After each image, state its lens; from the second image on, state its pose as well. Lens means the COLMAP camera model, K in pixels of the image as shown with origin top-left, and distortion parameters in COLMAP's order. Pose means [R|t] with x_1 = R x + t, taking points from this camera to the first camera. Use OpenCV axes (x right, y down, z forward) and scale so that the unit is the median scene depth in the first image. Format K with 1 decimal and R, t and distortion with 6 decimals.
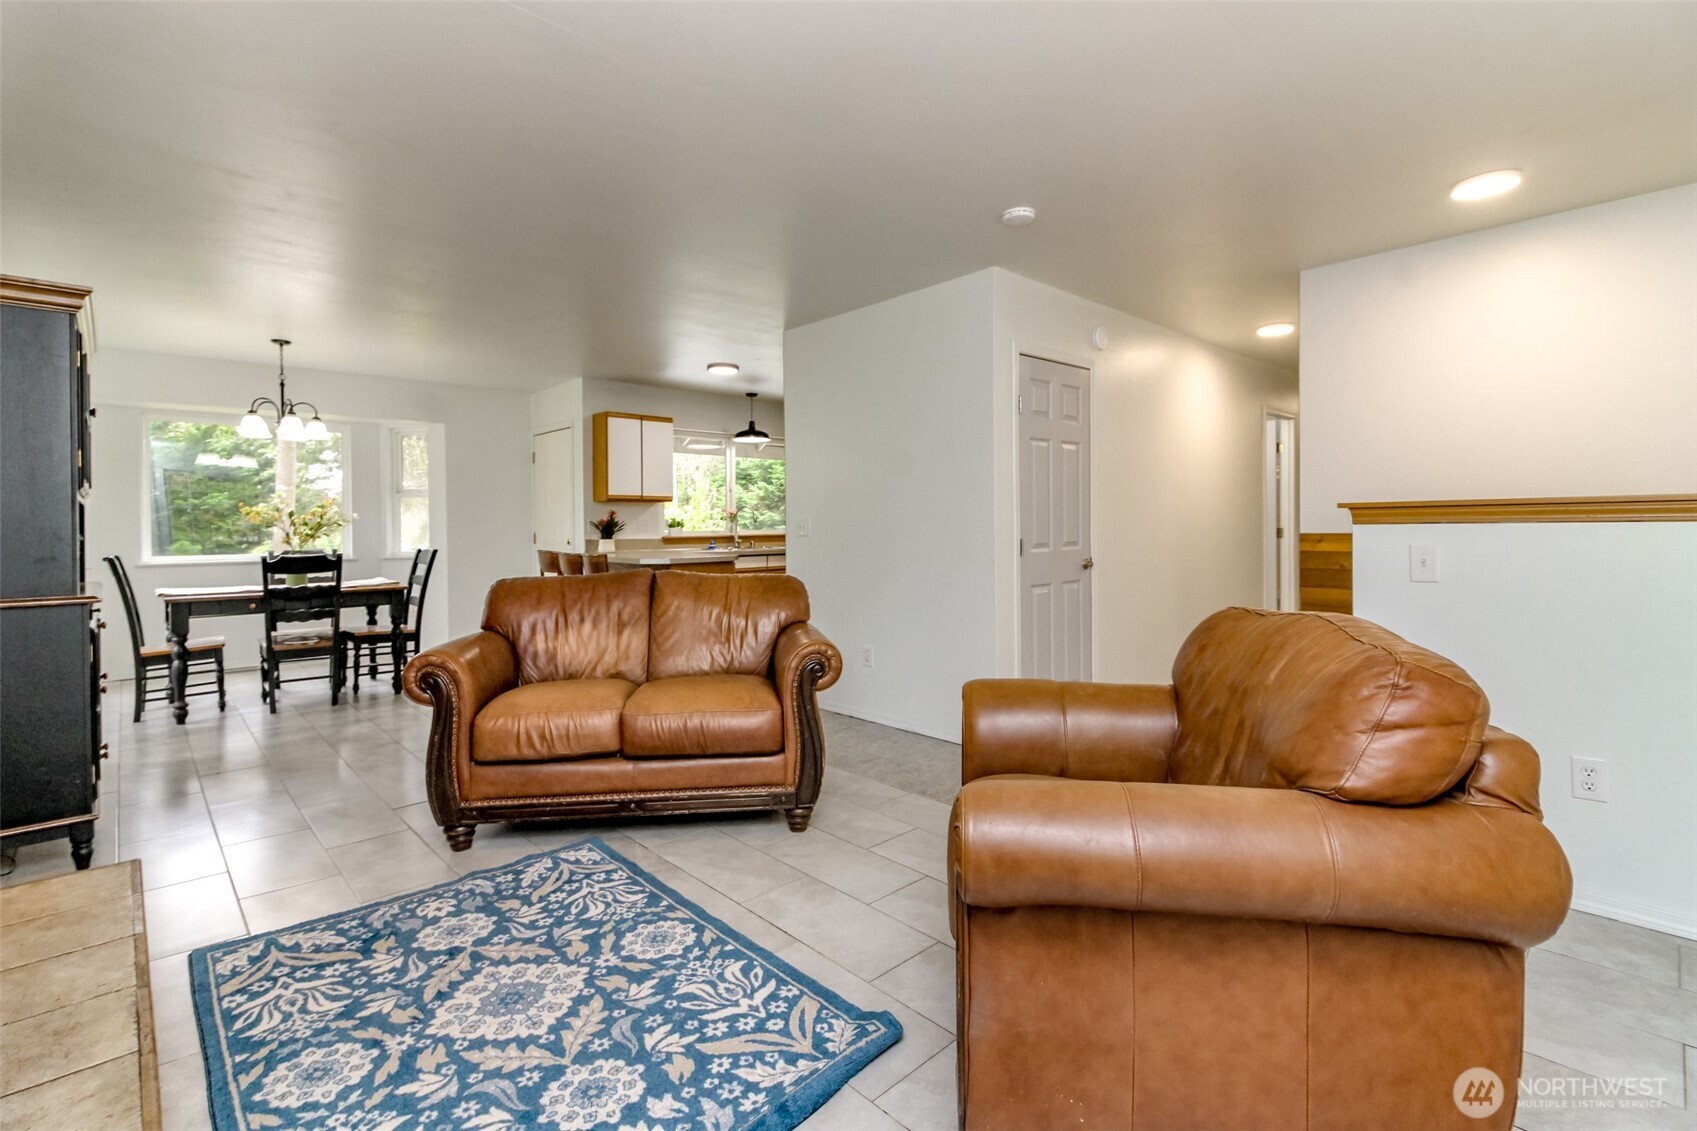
lens RADIAL K [[774.6, 0, 849.9], [0, 774.6, 527.4], [0, 0, 1]] dist [-0.001958, -0.000267]
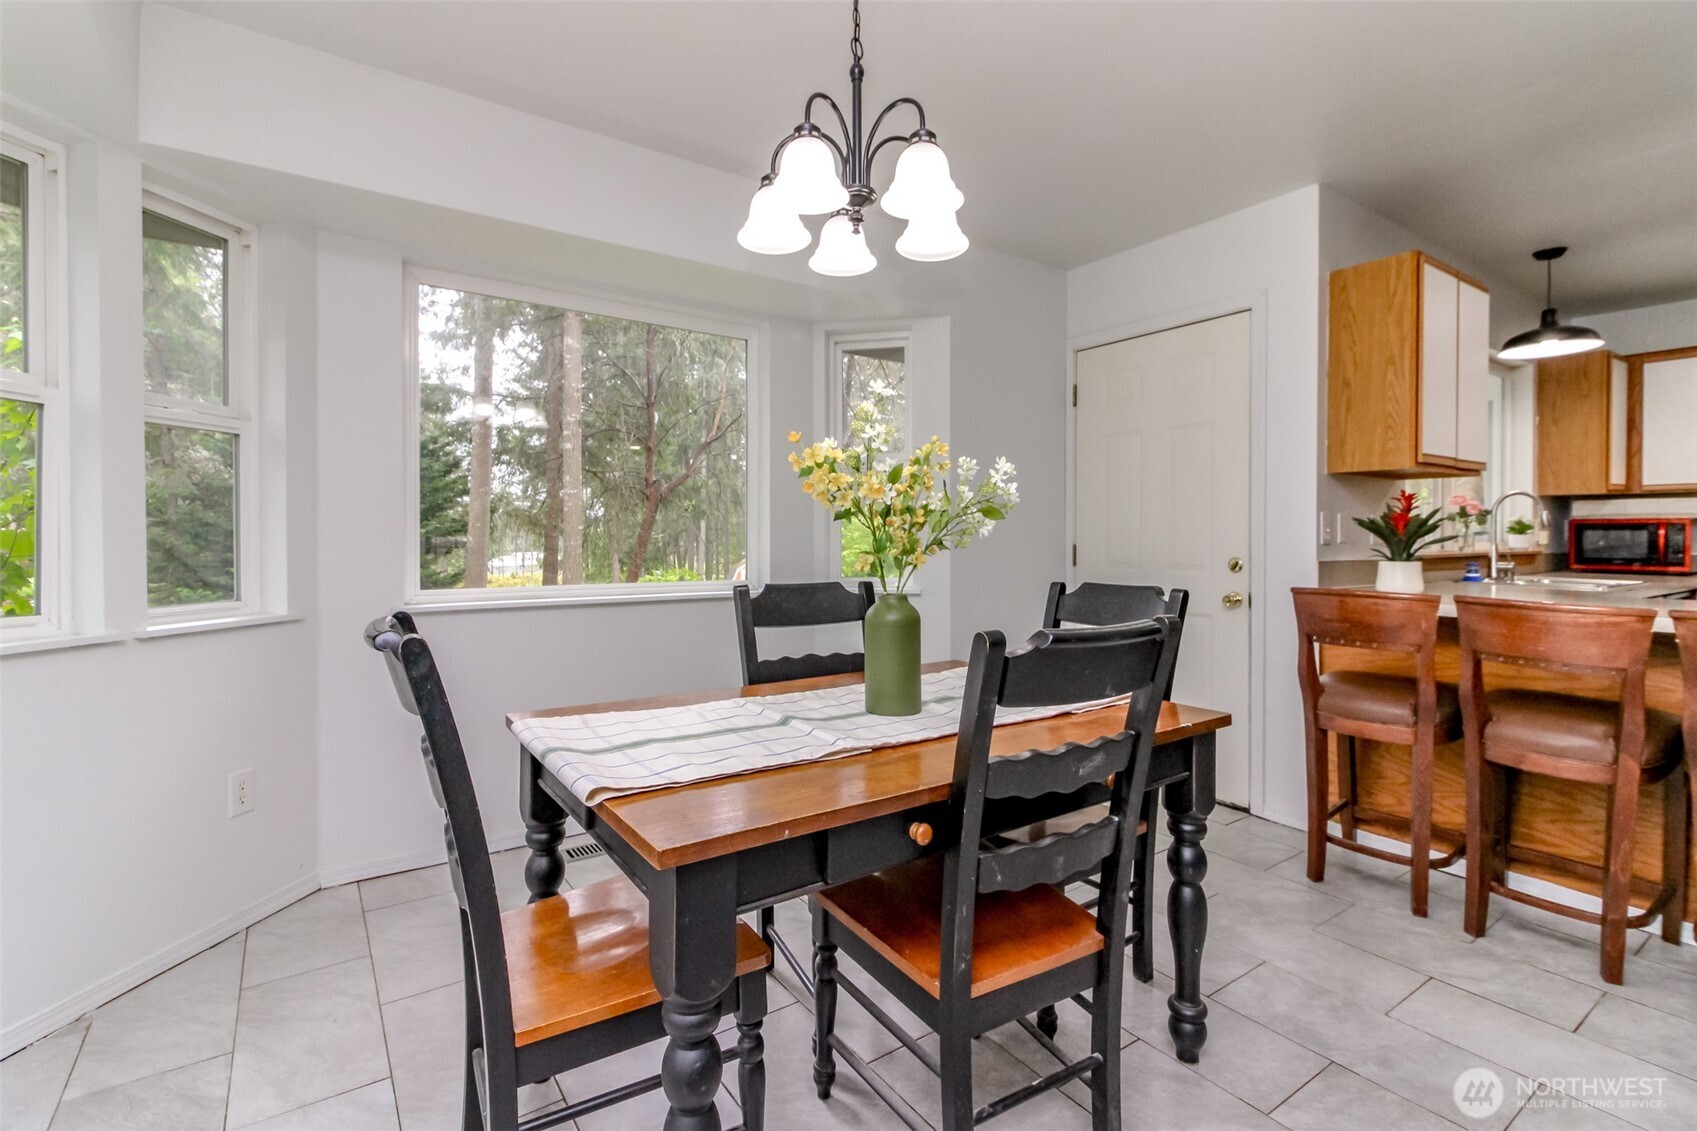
lens RADIAL K [[790.5, 0, 837.3], [0, 790.5, 529.8], [0, 0, 1]] dist [0.000589, -0.000289]
pose [[0.988778, 0.002923, -0.149364, -1.821185], [-0.004835, 0.999911, -0.012439, 0.016391], [0.149314, 0.013021, 0.988704, 1.774051]]
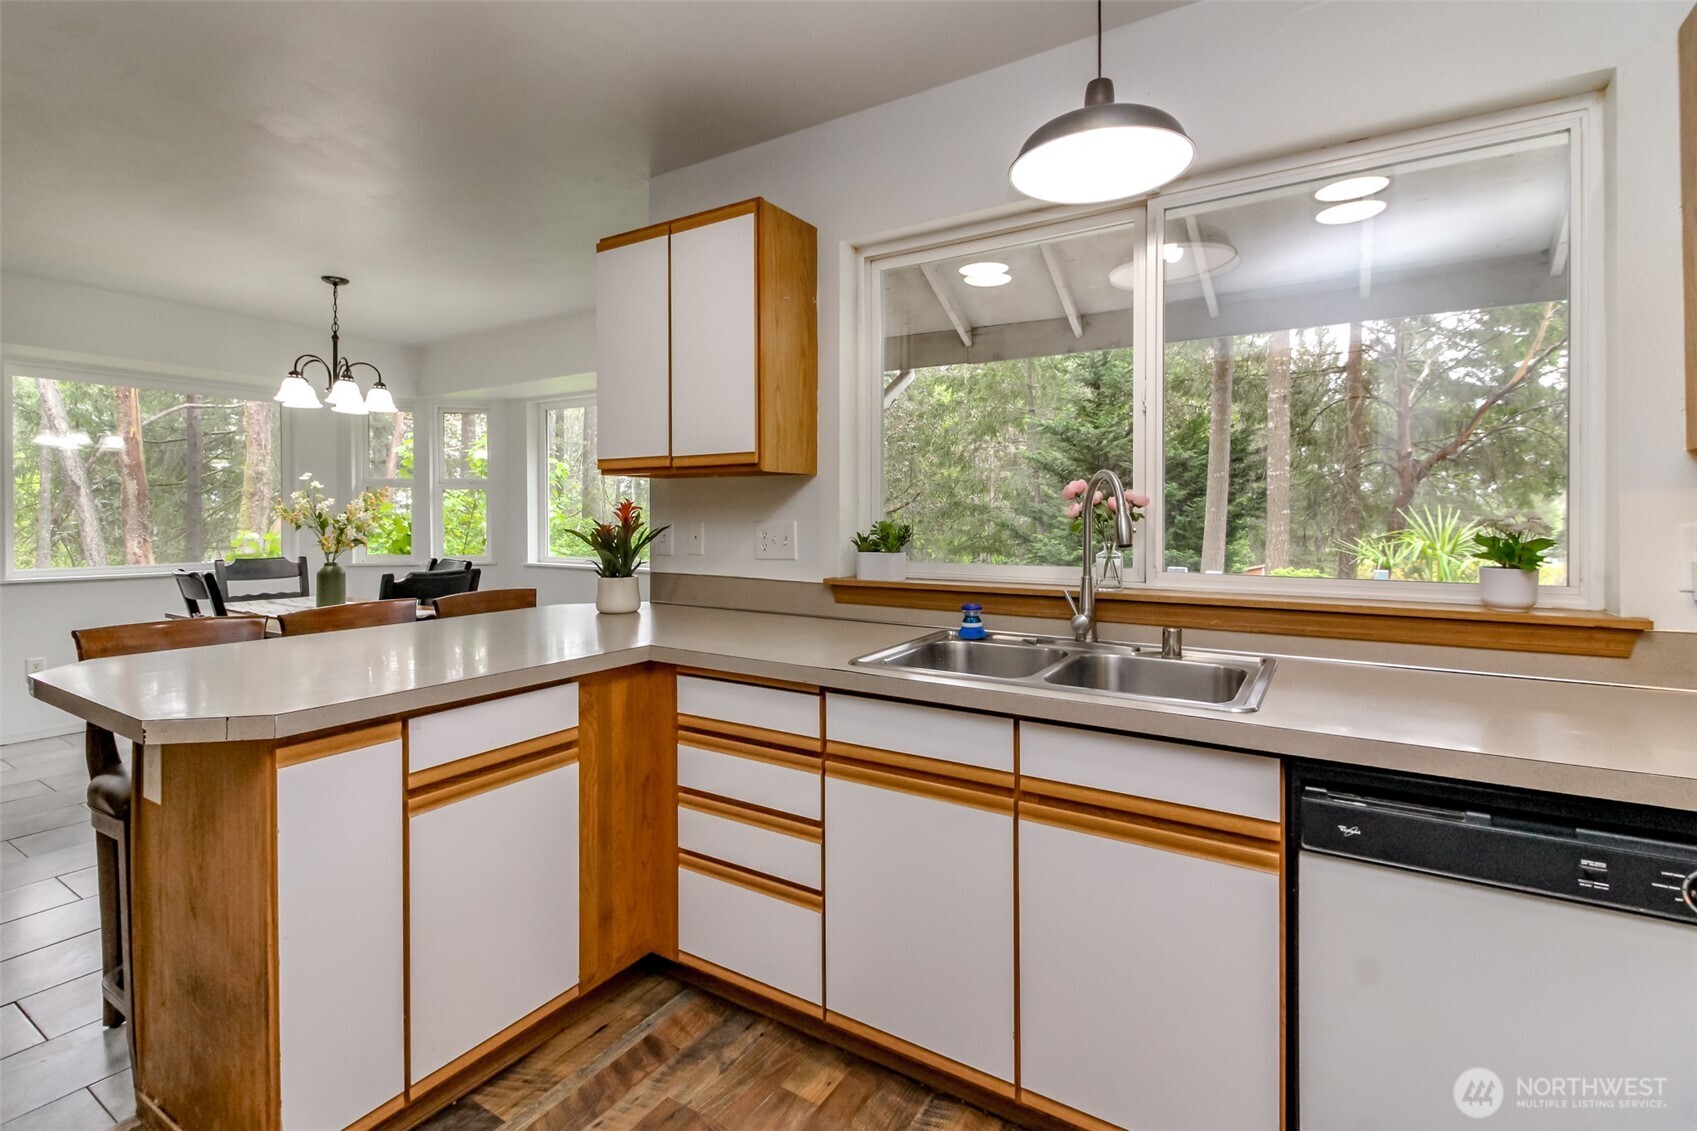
lens RADIAL K [[774.6, 0, 849.9], [0, 774.6, 527.4], [0, 0, 1]] dist [-0.001958, -0.000267]
pose [[0.249141, 0.017993, -0.968300, 0.266535], [-0.006190, 0.999837, 0.016986, -0.053928], [0.968447, 0.001761, 0.249212, 3.345037]]
